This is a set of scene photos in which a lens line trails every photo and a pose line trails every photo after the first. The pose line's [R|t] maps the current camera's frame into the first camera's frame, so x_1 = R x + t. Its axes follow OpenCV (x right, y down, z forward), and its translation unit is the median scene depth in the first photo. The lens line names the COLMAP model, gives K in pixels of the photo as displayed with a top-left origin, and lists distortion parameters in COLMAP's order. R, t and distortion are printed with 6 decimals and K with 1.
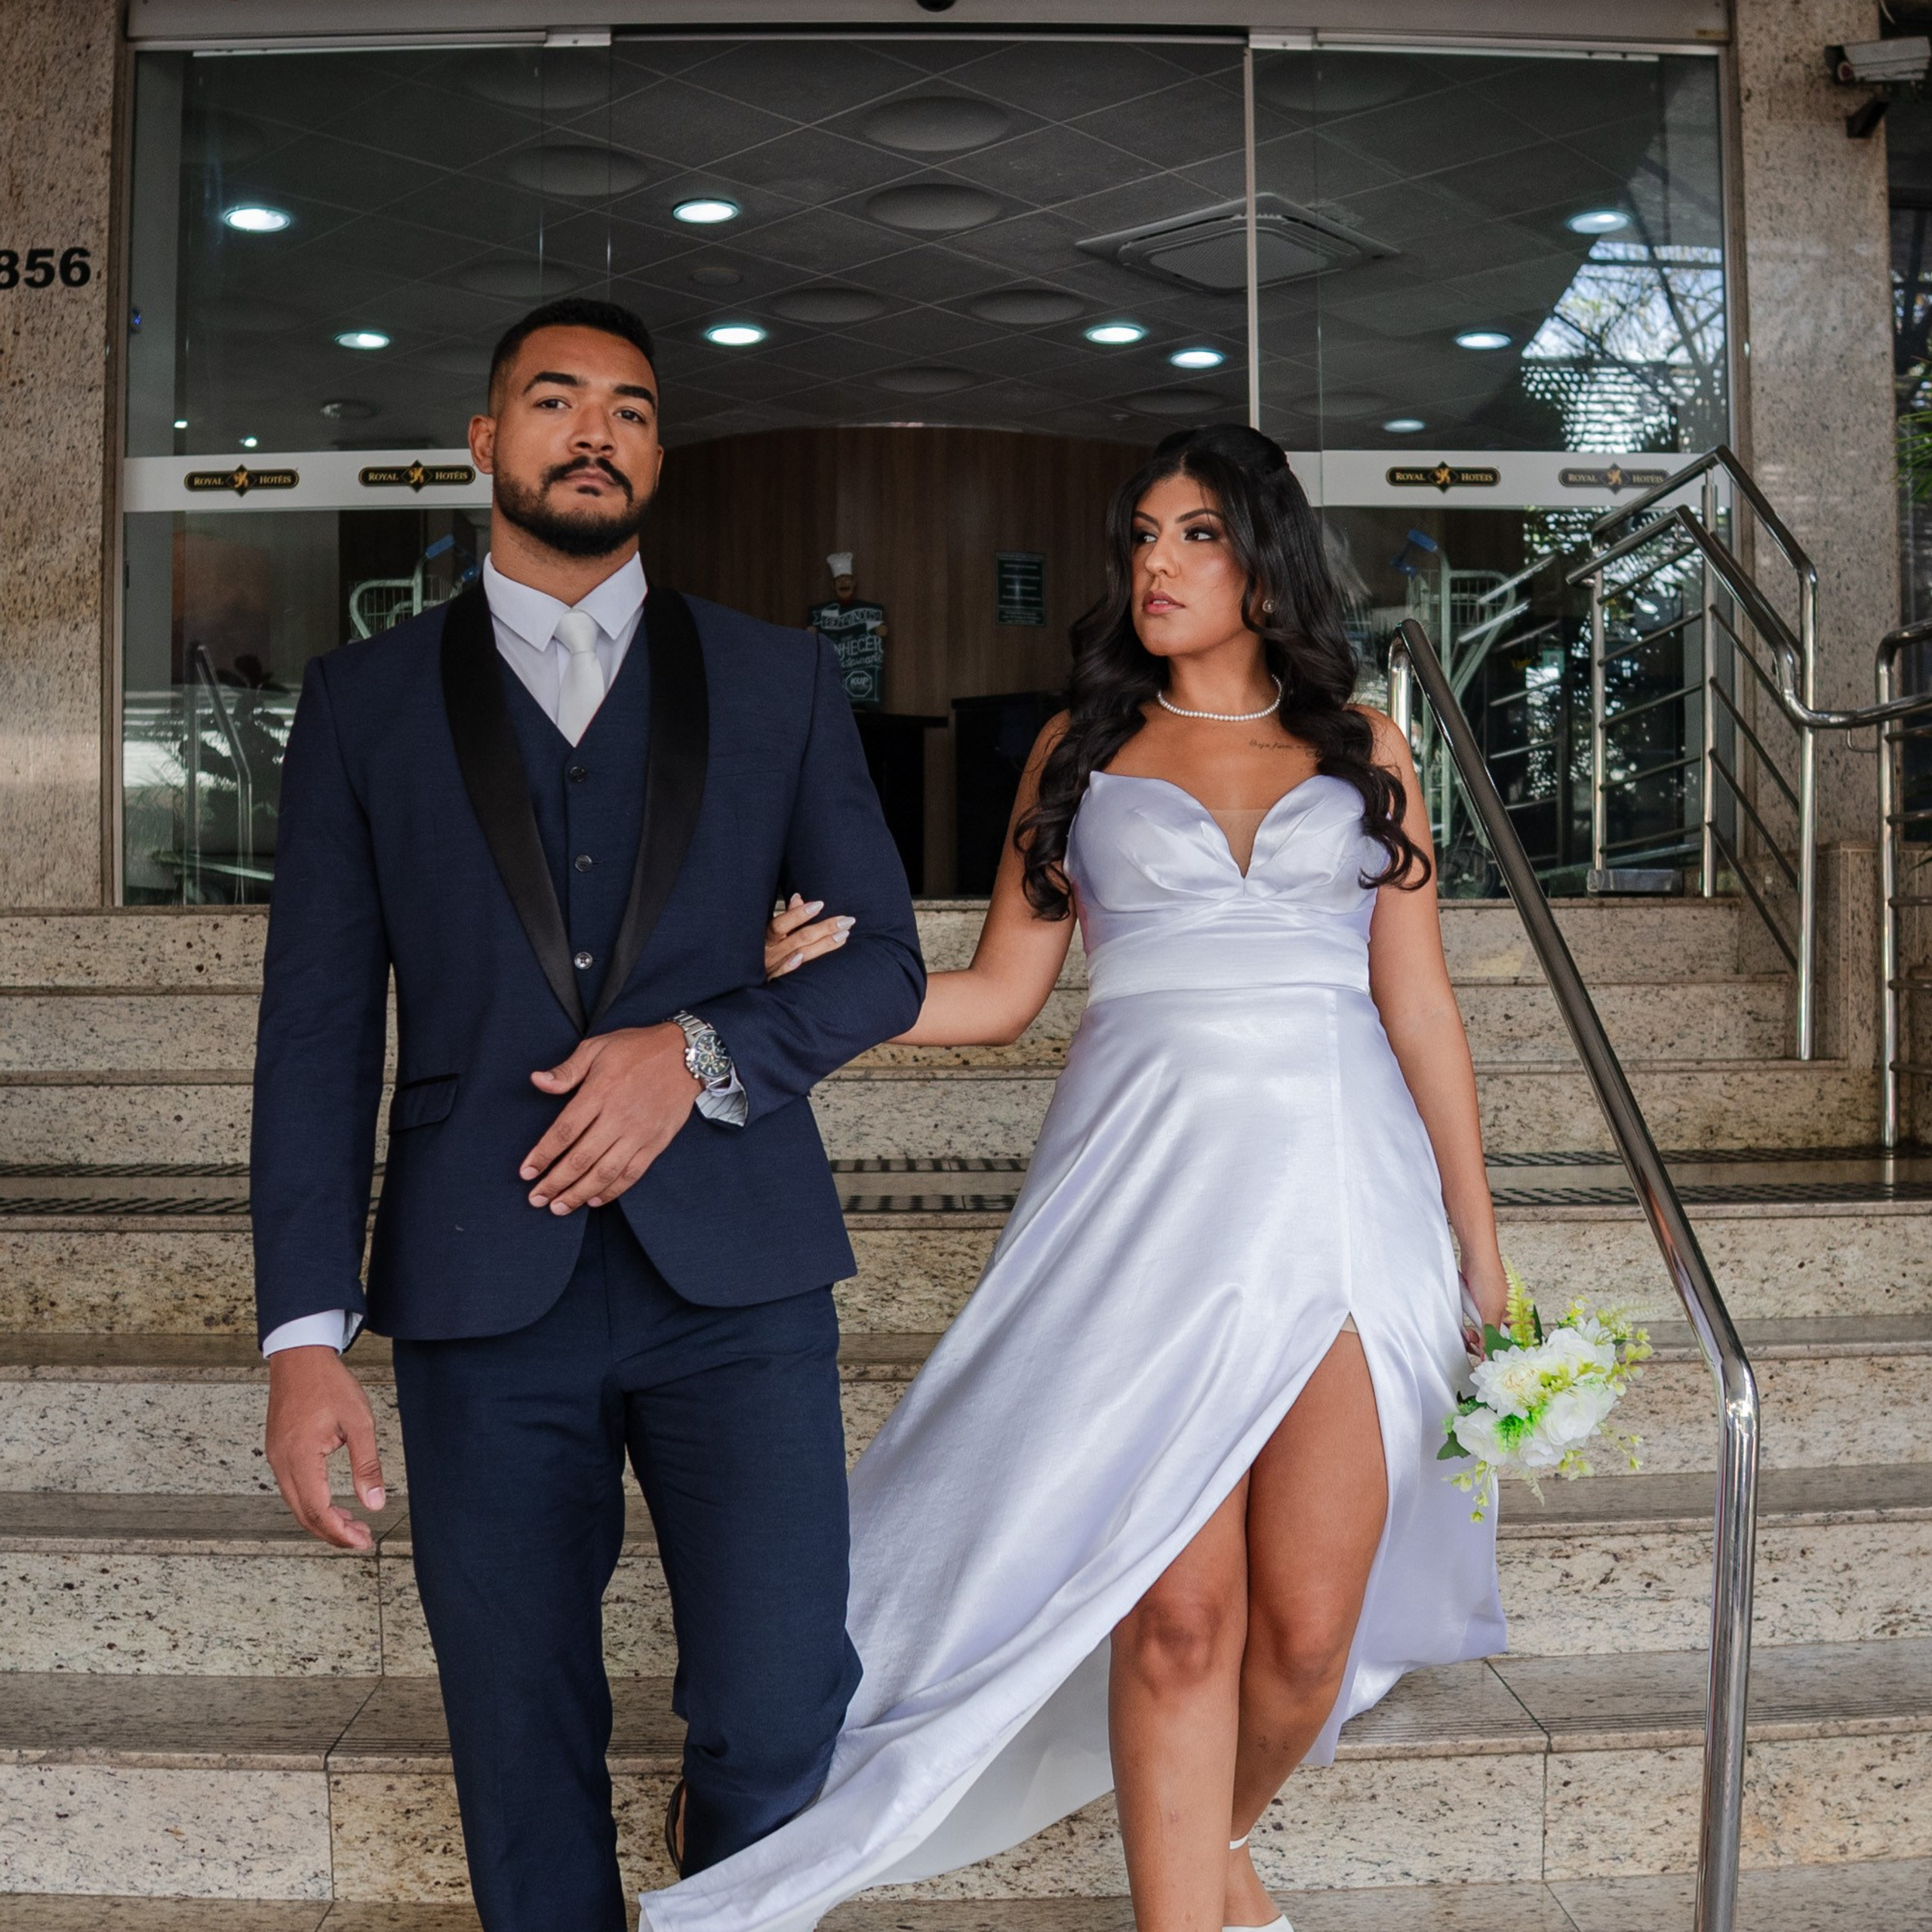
lens RADIAL K [[2199.9, 0, 954.7], [0, 2199.9, 995.0], [0, 0, 1]] dist [-0.172138, 0.063824]
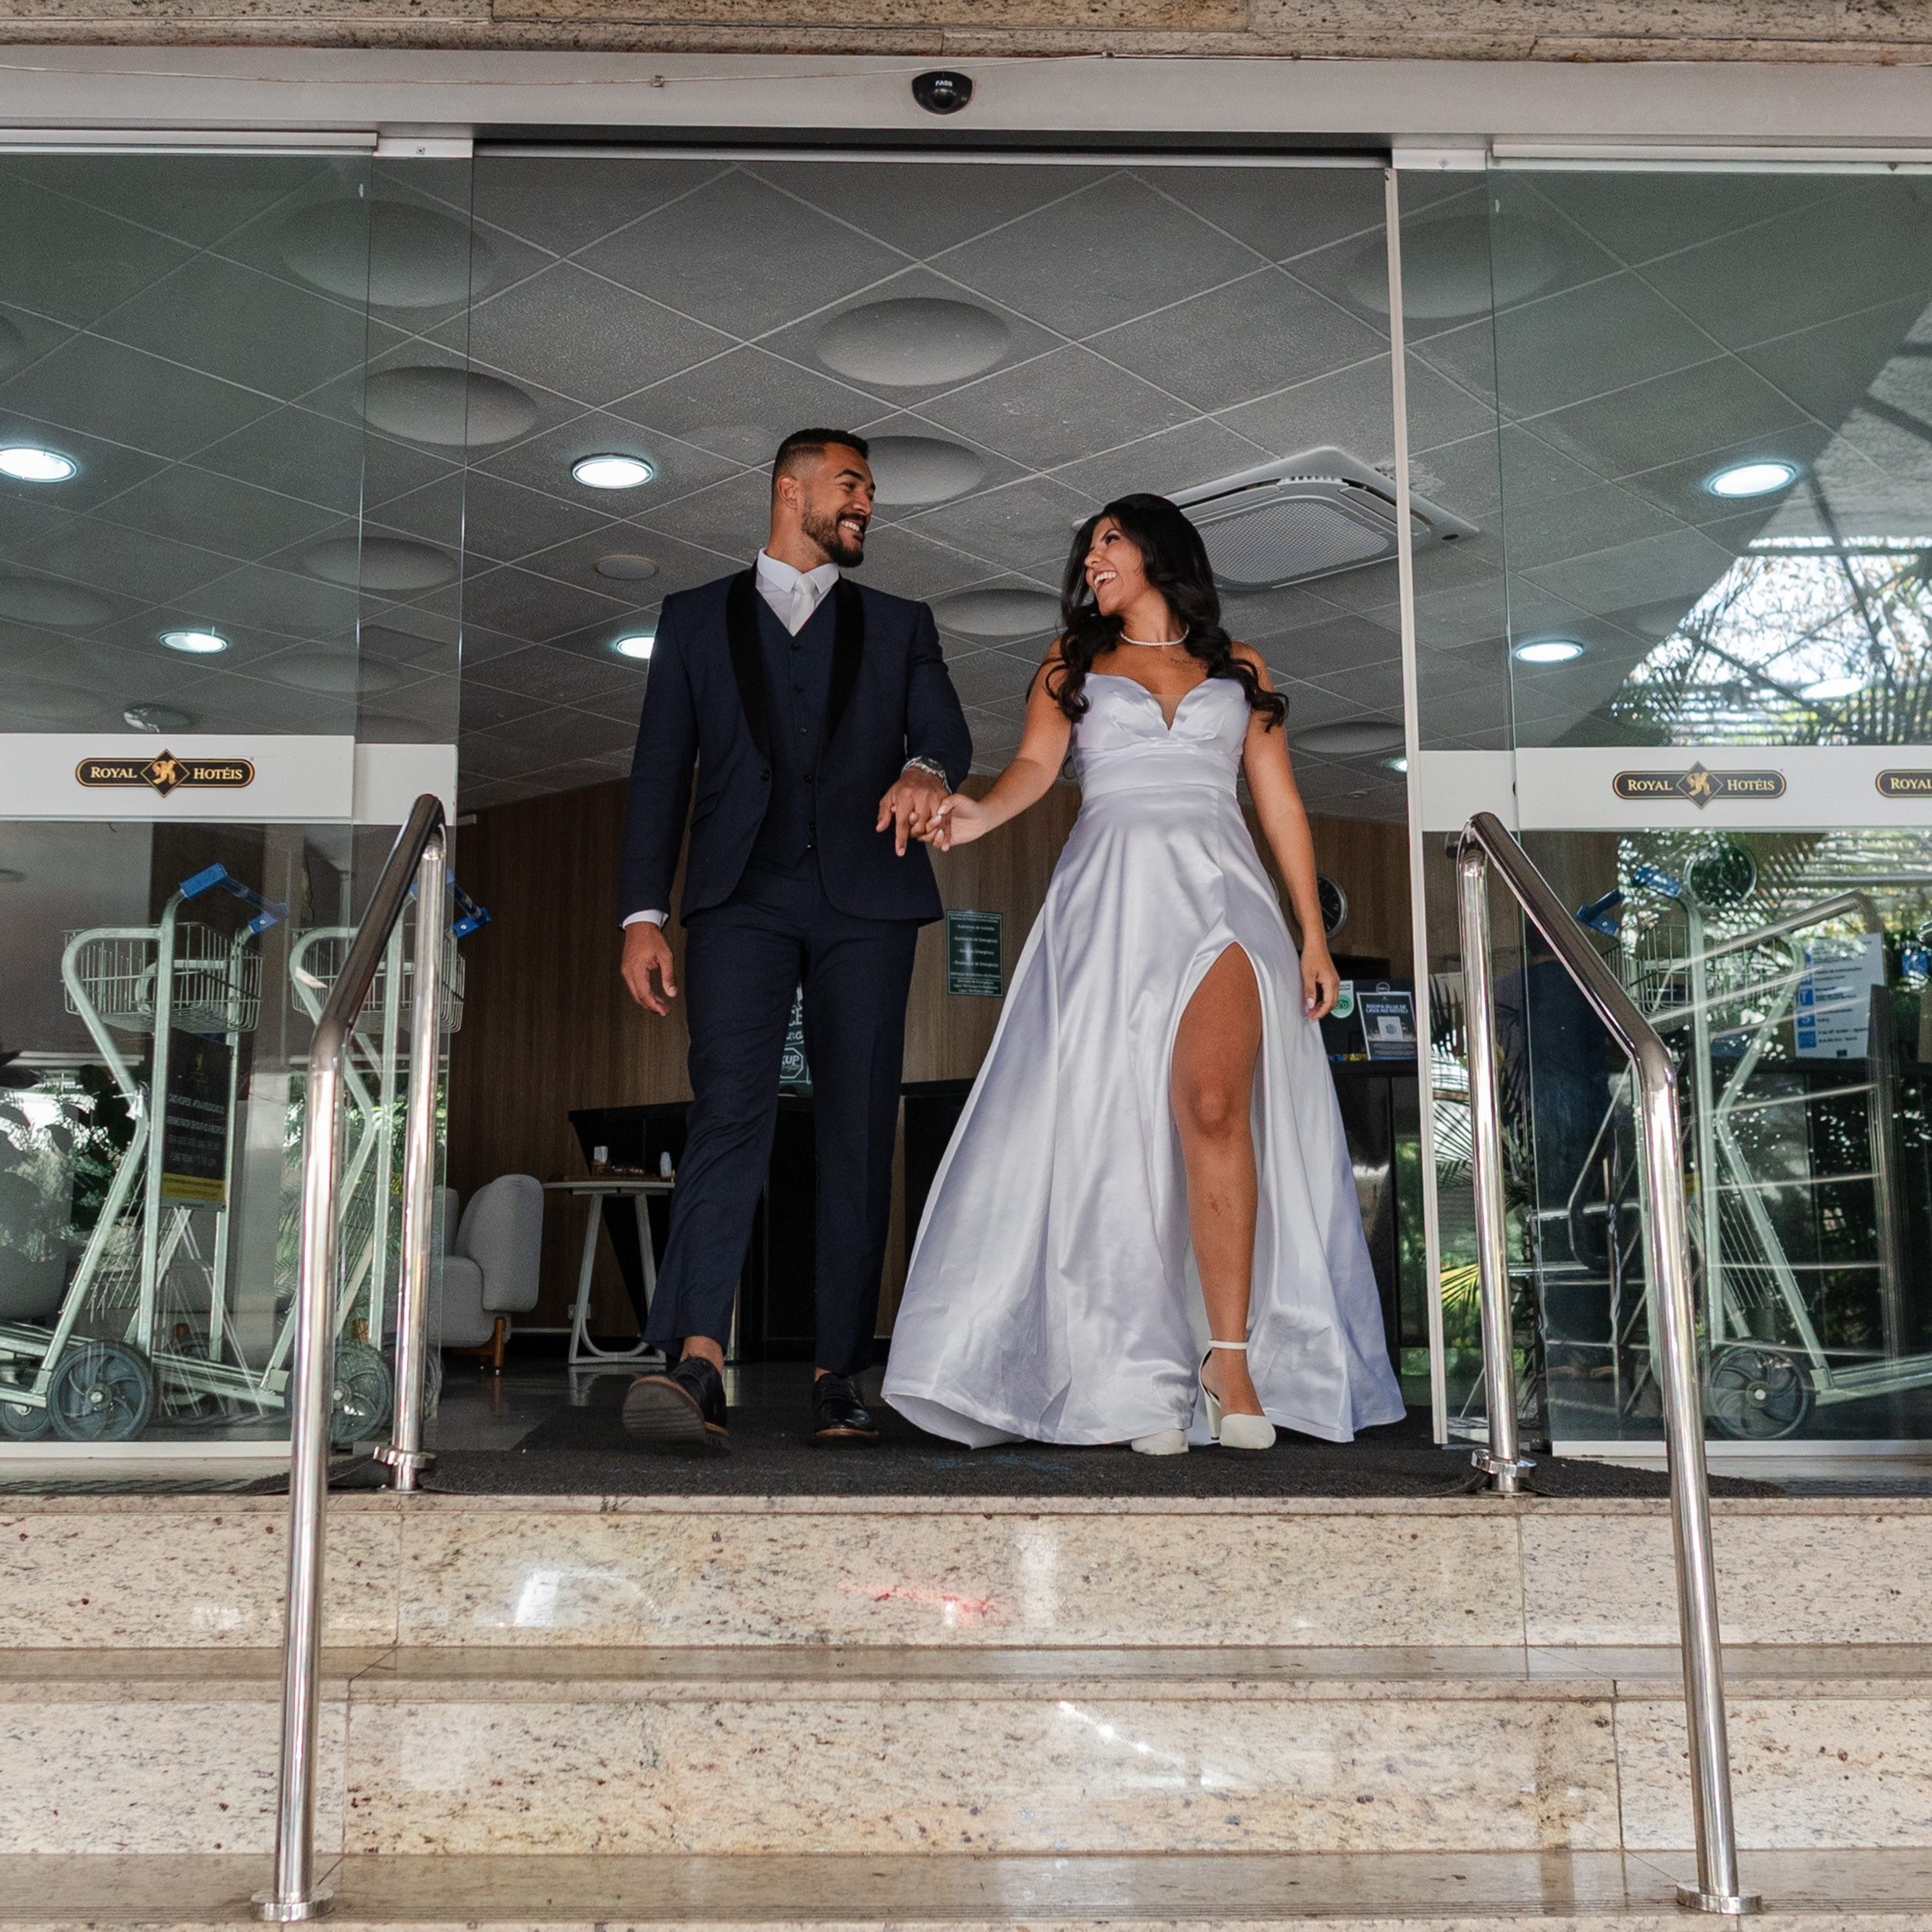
lens RADIAL K [[2167.3, 0, 834.2], [0, 2167.3, 975.9], [0, 0, 1]] dist [0.036342, -0.076577]
pose [[0.999920, 0.006440, -0.010907, -0.036310], [-0.008219, 0.985098, -0.171800, -0.067424], [0.009638, 0.171876, 0.985071, 0.362490]]
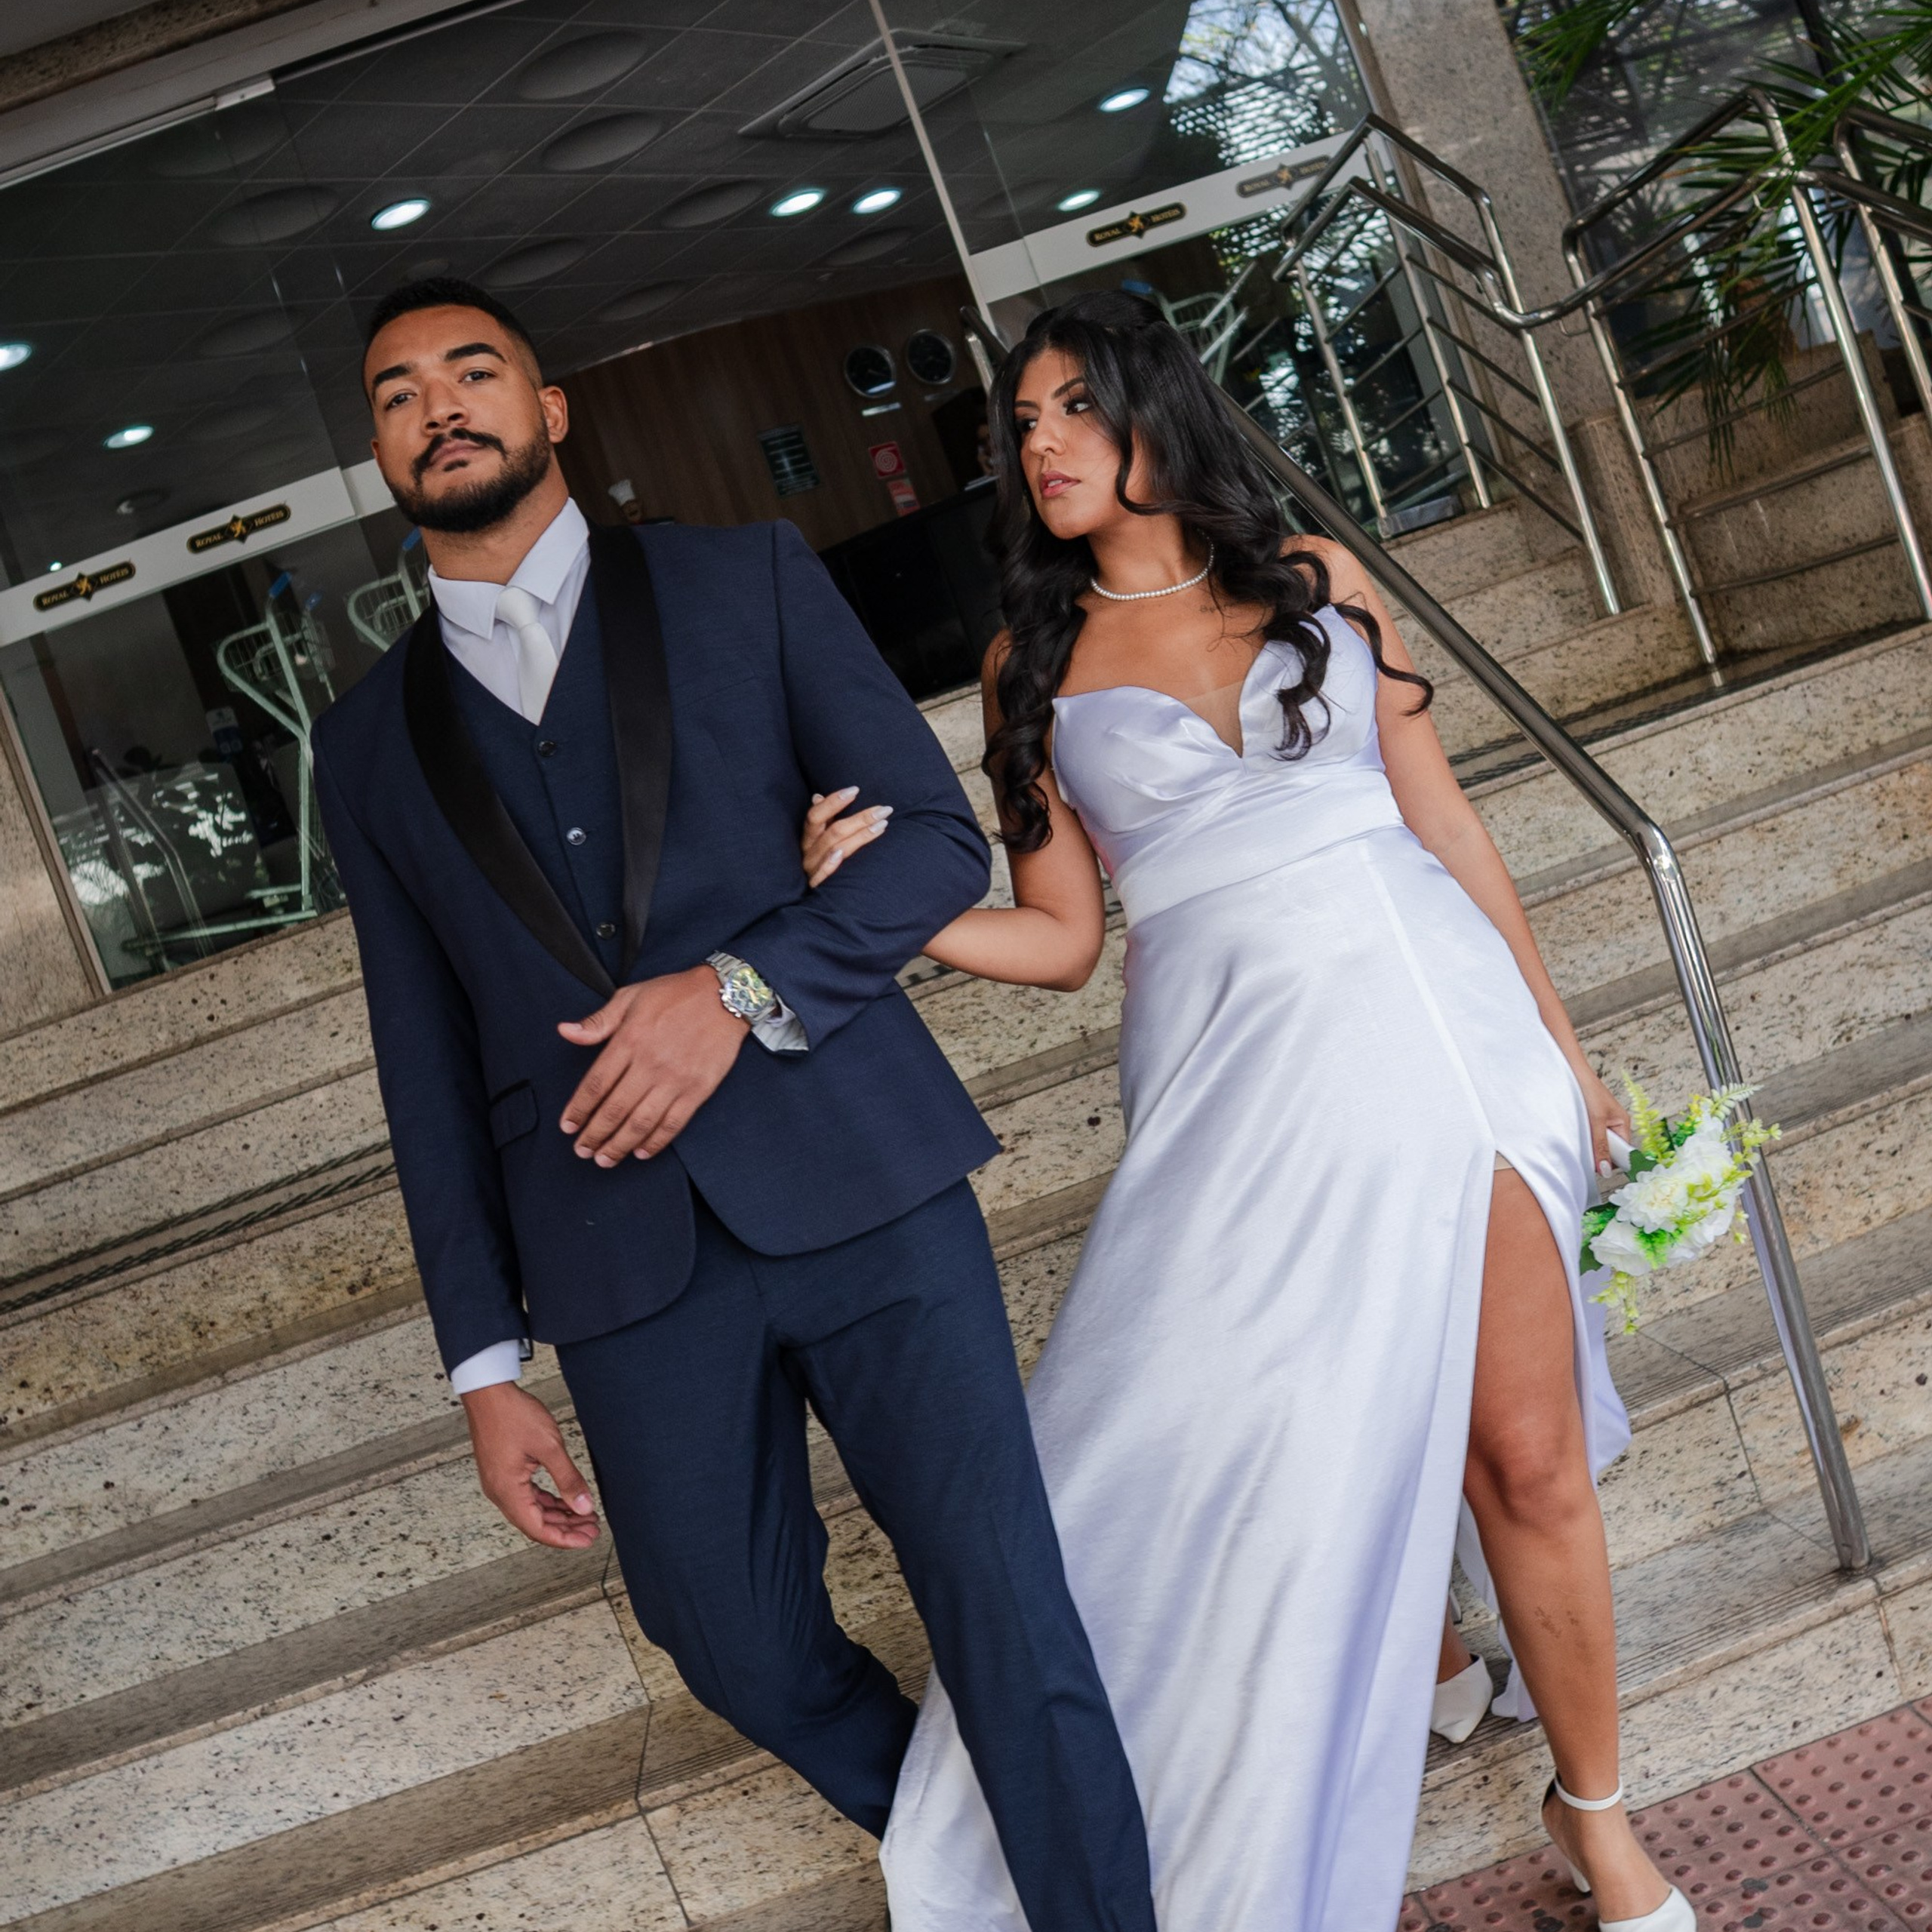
lens RADIAL K [[2070.3, 0, 969.0], [0, 2070.3, 948.7], [0, 0, 1]] dist [-0.174317, 0.064677]
pose [[0.942729, -0.330938, 0.041735, -0.017871], [0.328156, 0.942599, 0.061812, 0.014399], [-0.059795, -0.044576, 0.997215, -0.031190]]
